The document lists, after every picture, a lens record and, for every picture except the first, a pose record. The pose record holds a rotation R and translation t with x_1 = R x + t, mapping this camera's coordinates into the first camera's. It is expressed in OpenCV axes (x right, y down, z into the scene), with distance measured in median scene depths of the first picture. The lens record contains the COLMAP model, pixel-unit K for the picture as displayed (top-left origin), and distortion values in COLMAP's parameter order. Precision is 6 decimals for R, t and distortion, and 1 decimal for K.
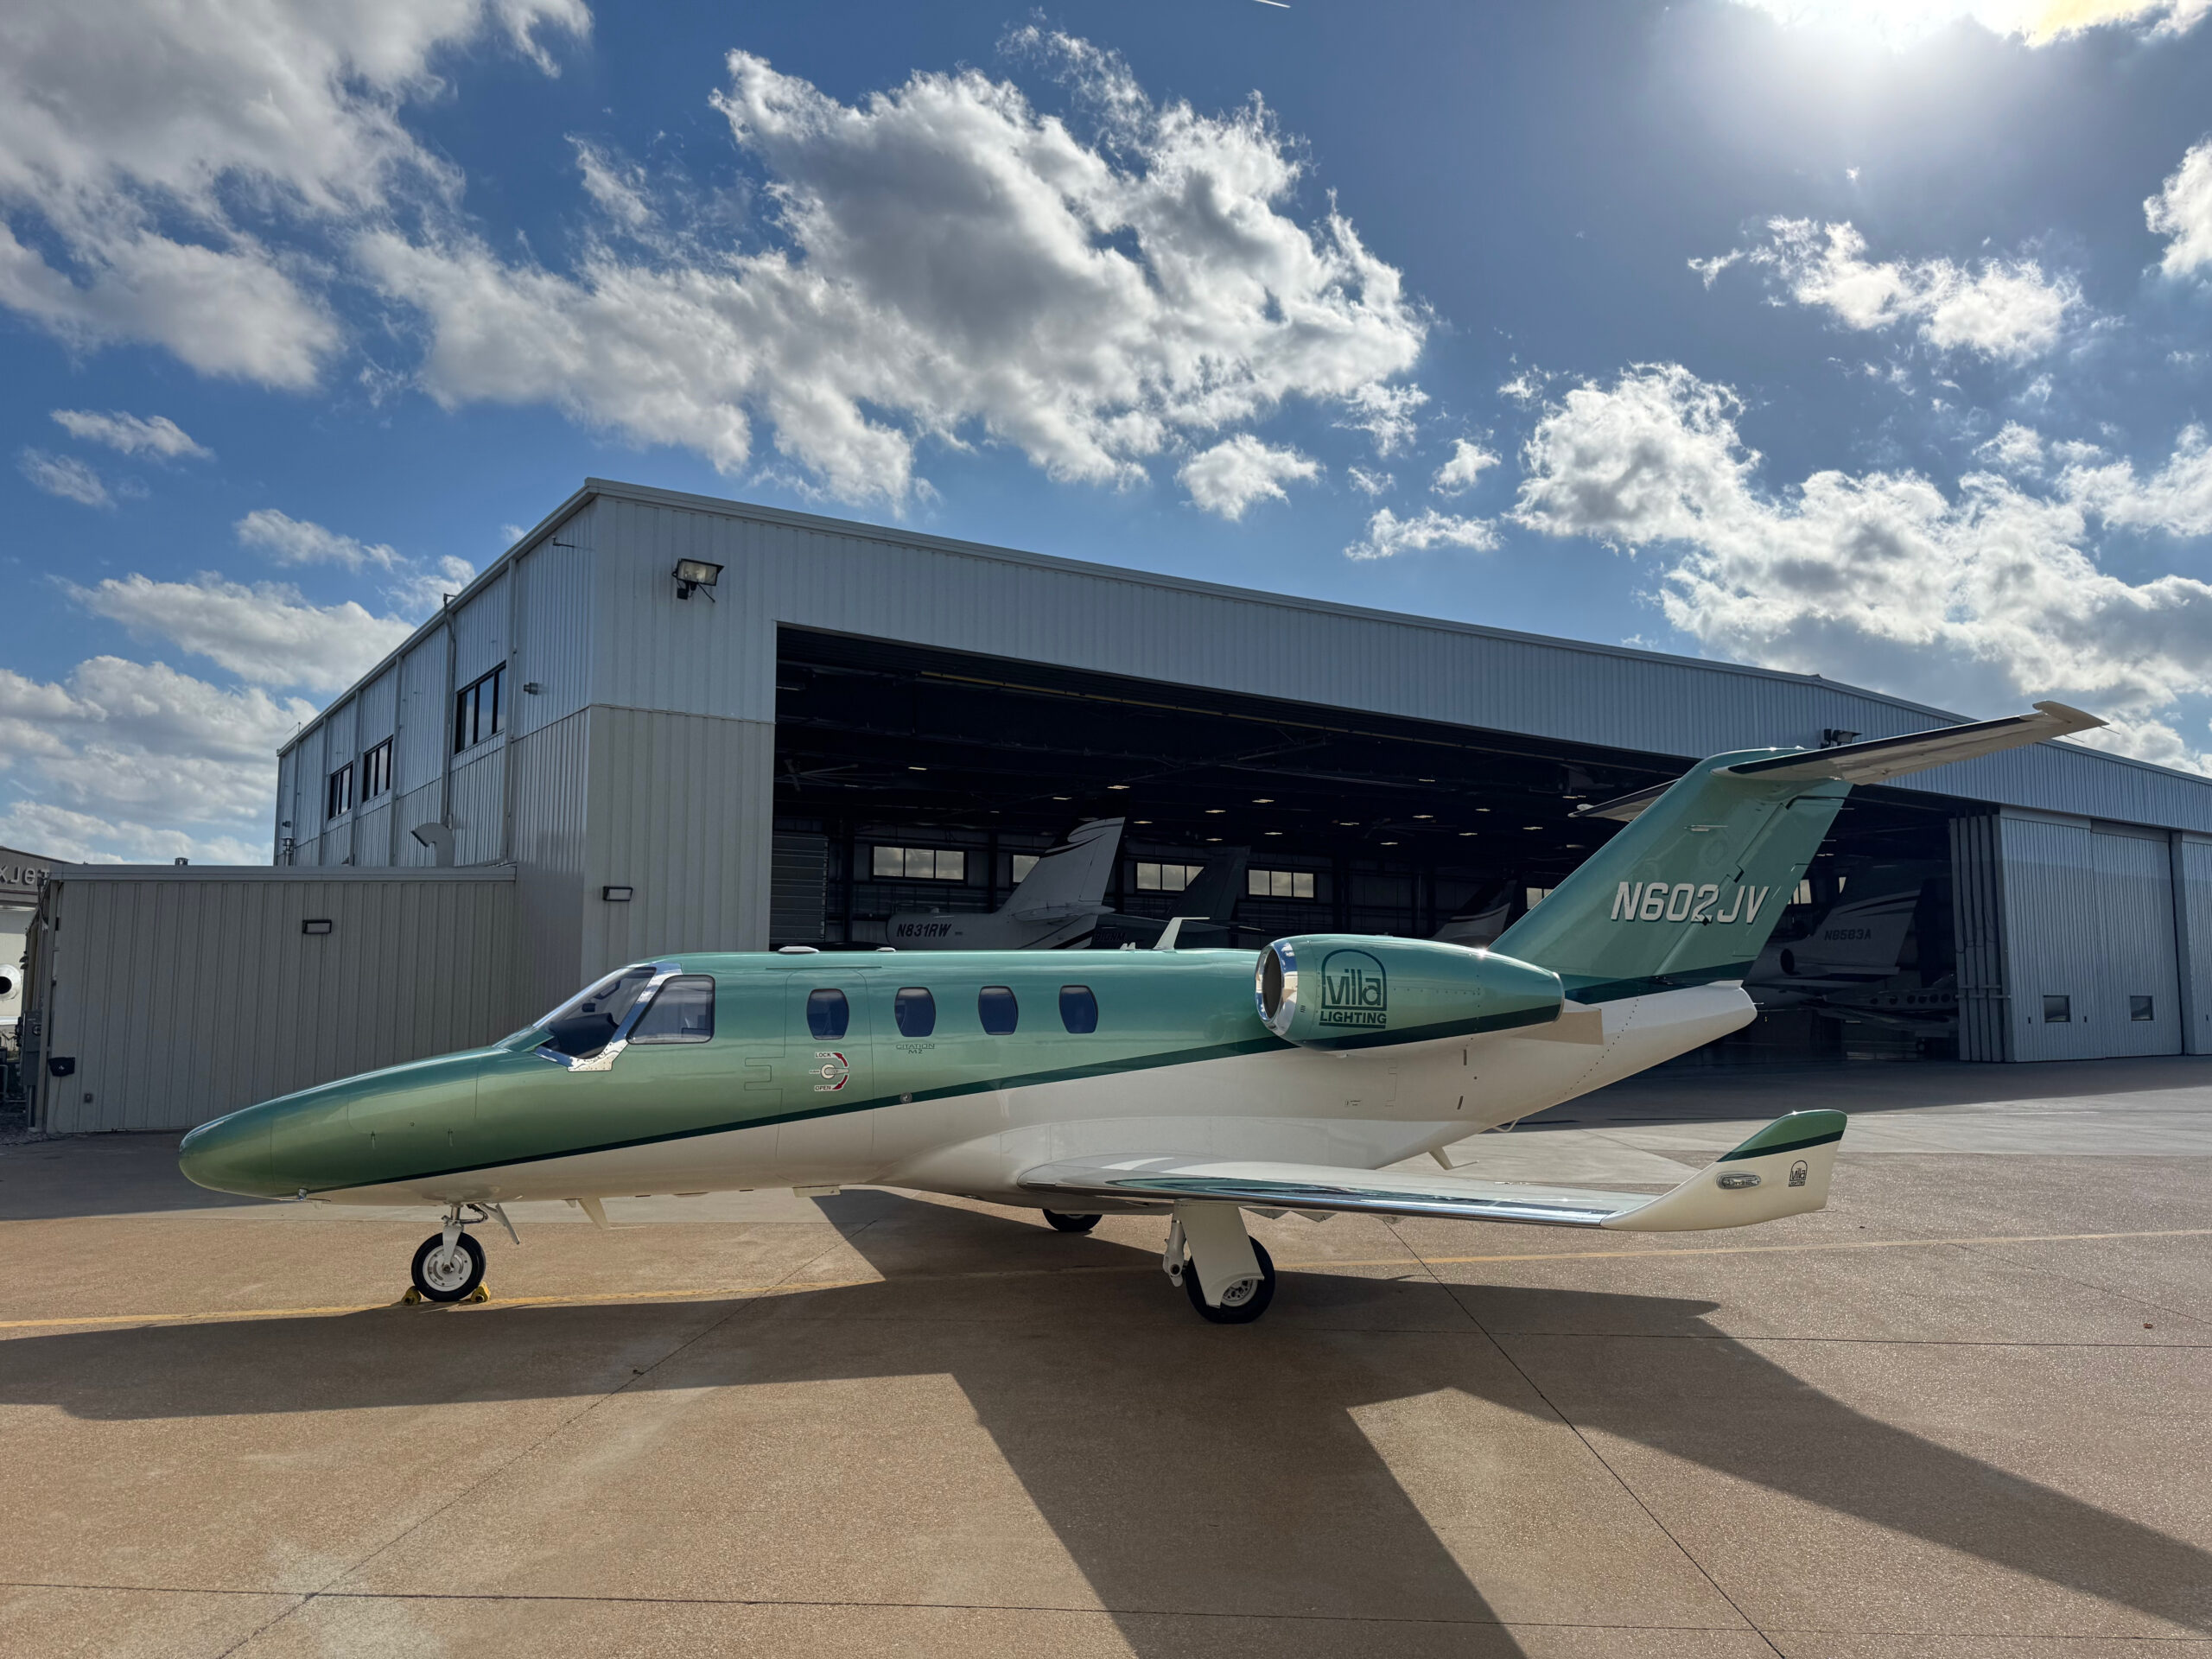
lens RADIAL K [[1548.5, 0, 1177.7], [0, 1548.5, 875.4], [0, 0, 1]] dist [0.030008, -0.030977]
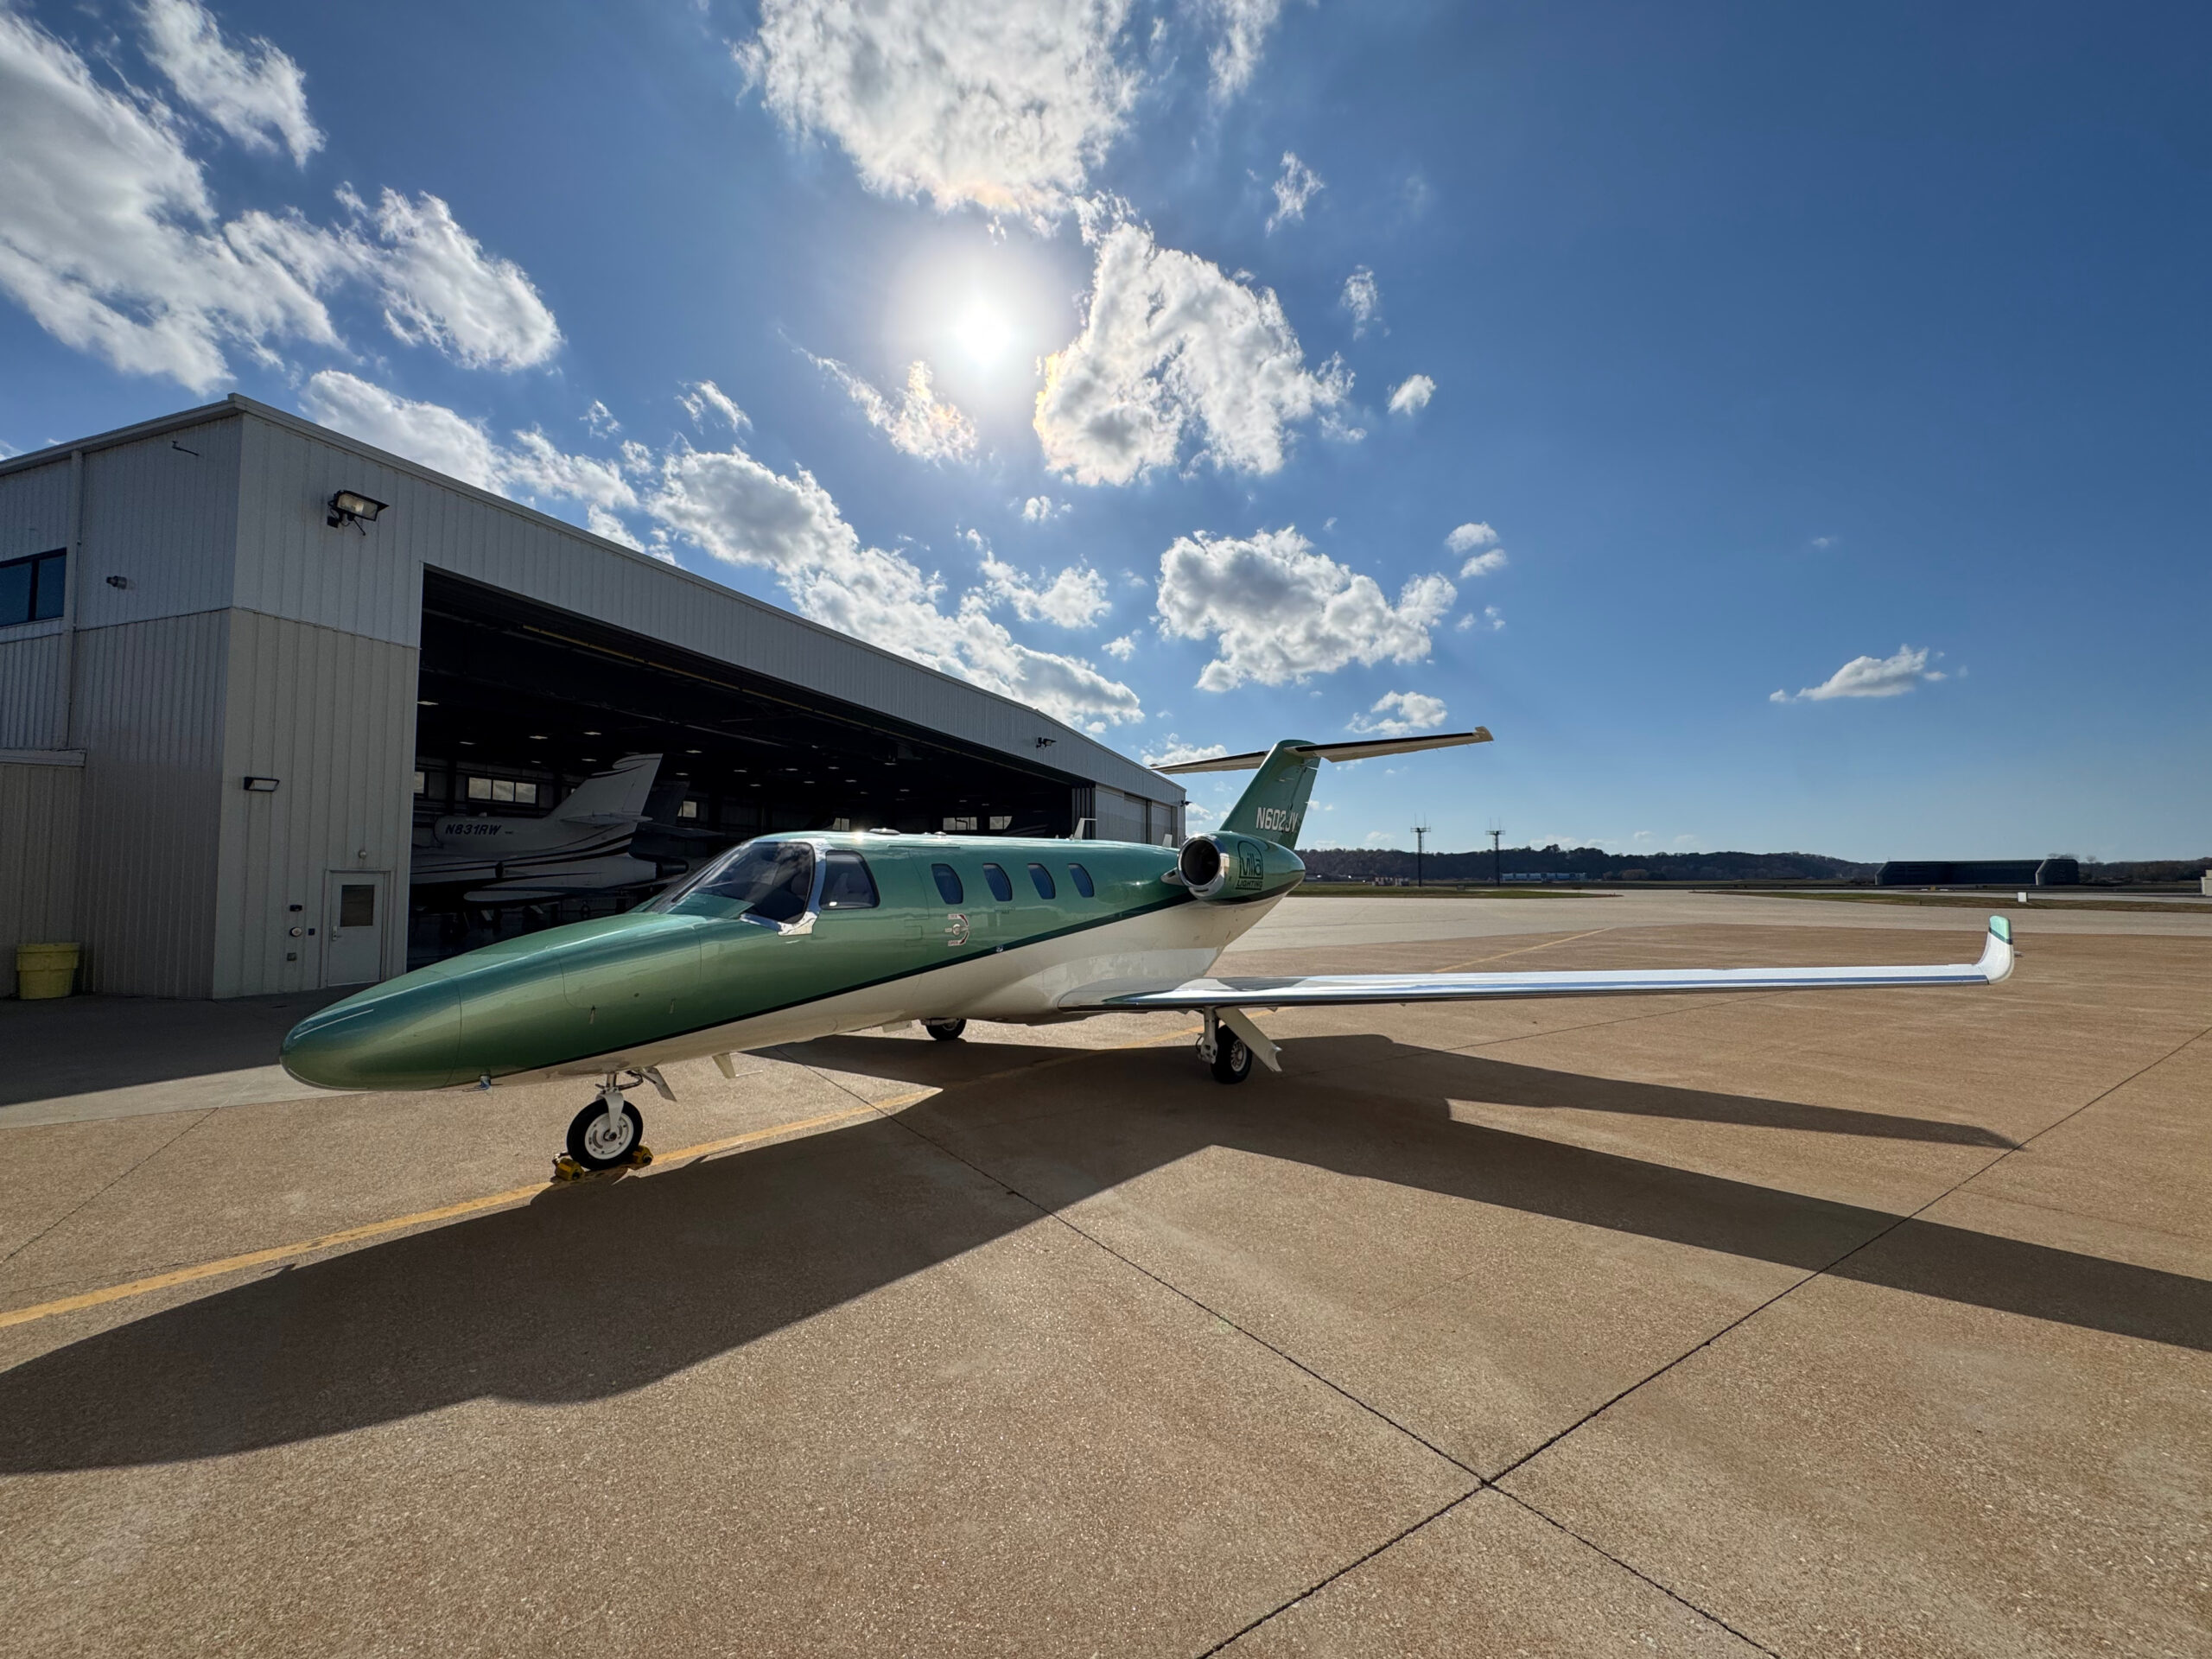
lens RADIAL K [[875.7, 0, 1129.6], [0, 875.7, 838.7], [0, 0, 1]] dist [-0.005810, 0.000889]
pose [[0.813479, 0.024354, 0.581084, -0.217357], [-0.041550, 0.999003, 0.016299, 0.014991], [-0.580108, -0.037403, 0.813681, 0.144037]]
